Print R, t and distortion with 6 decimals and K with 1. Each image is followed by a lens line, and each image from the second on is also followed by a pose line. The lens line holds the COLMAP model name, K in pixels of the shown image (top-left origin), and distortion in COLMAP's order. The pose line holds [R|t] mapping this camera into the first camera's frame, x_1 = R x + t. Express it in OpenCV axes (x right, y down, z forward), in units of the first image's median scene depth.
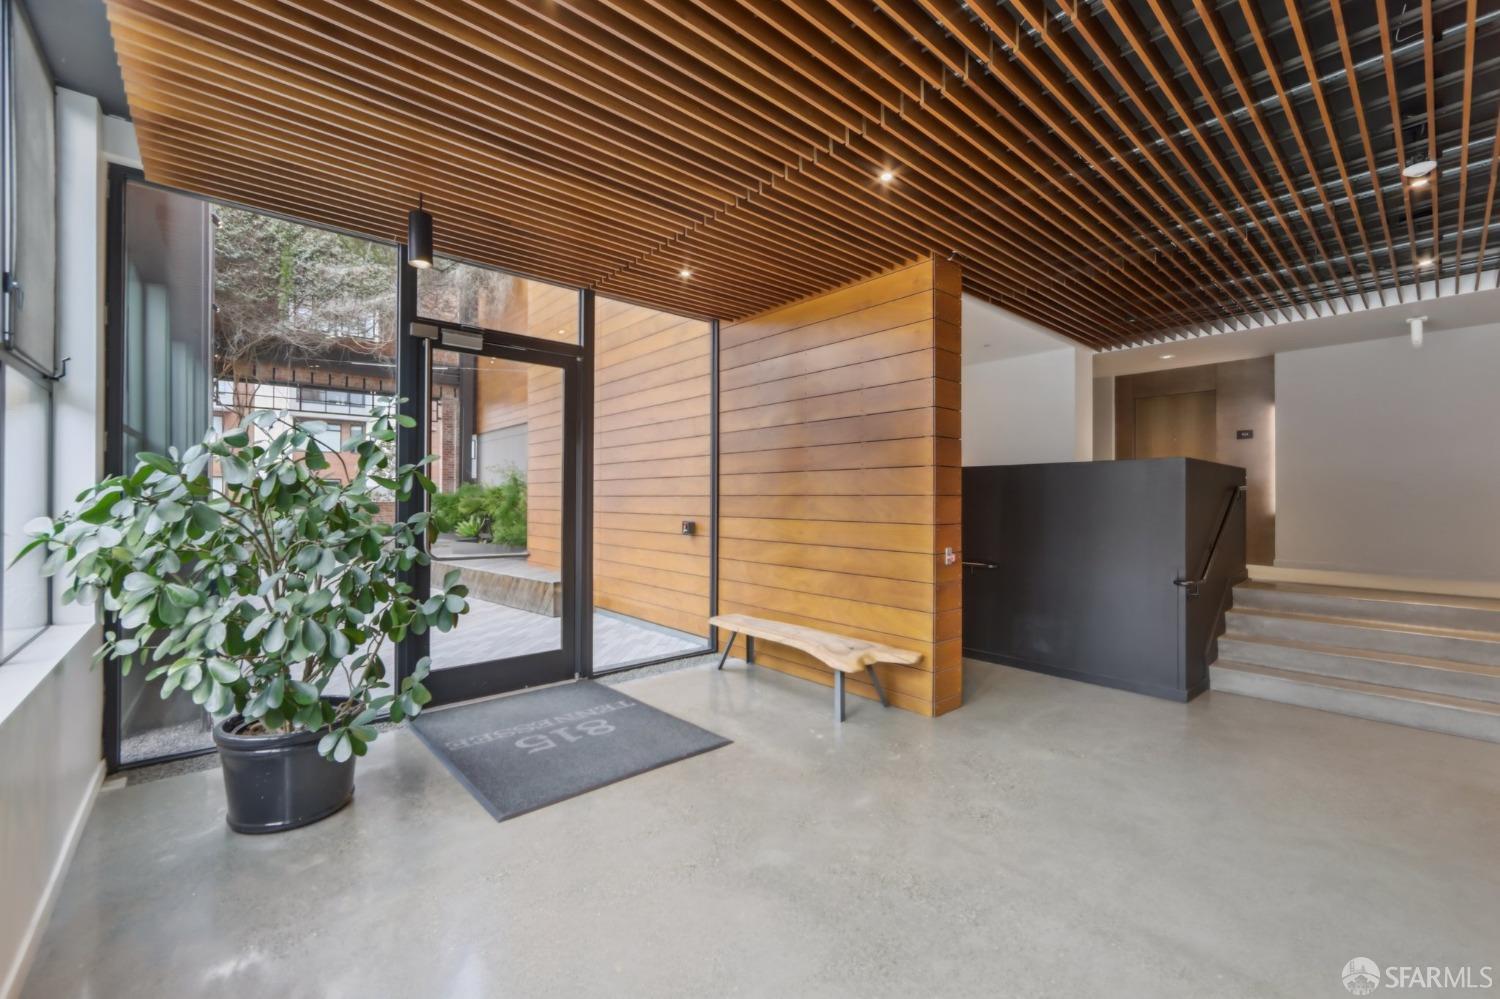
lens RADIAL K [[605.2, 0, 747.0], [0, 605.2, 497.9], [0, 0, 1]] dist [-0.001170, 0.000763]
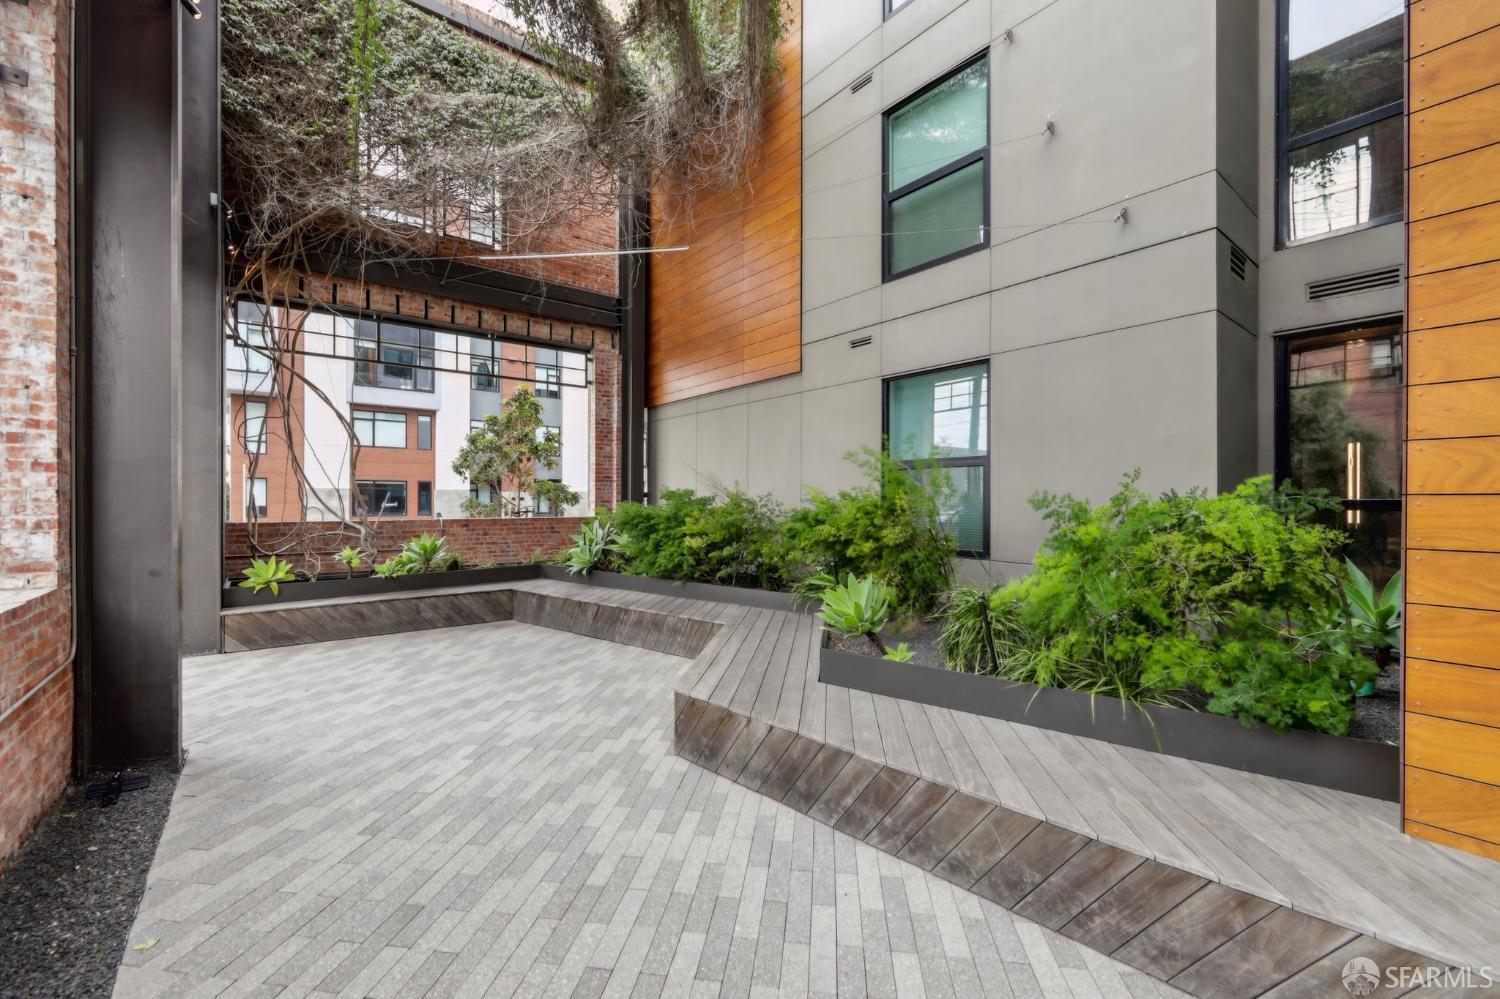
lens RADIAL K [[605.2, 0, 751.9], [0, 605.2, 500.3], [0, 0, 1]] dist [-0.001170, 0.000763]
pose [[0.999156, -0.006611, -0.040537, -0.385876], [0.006674, 0.999977, 0.001410, -0.012661], [0.040527, -0.001680, 0.999177, 0.470051]]
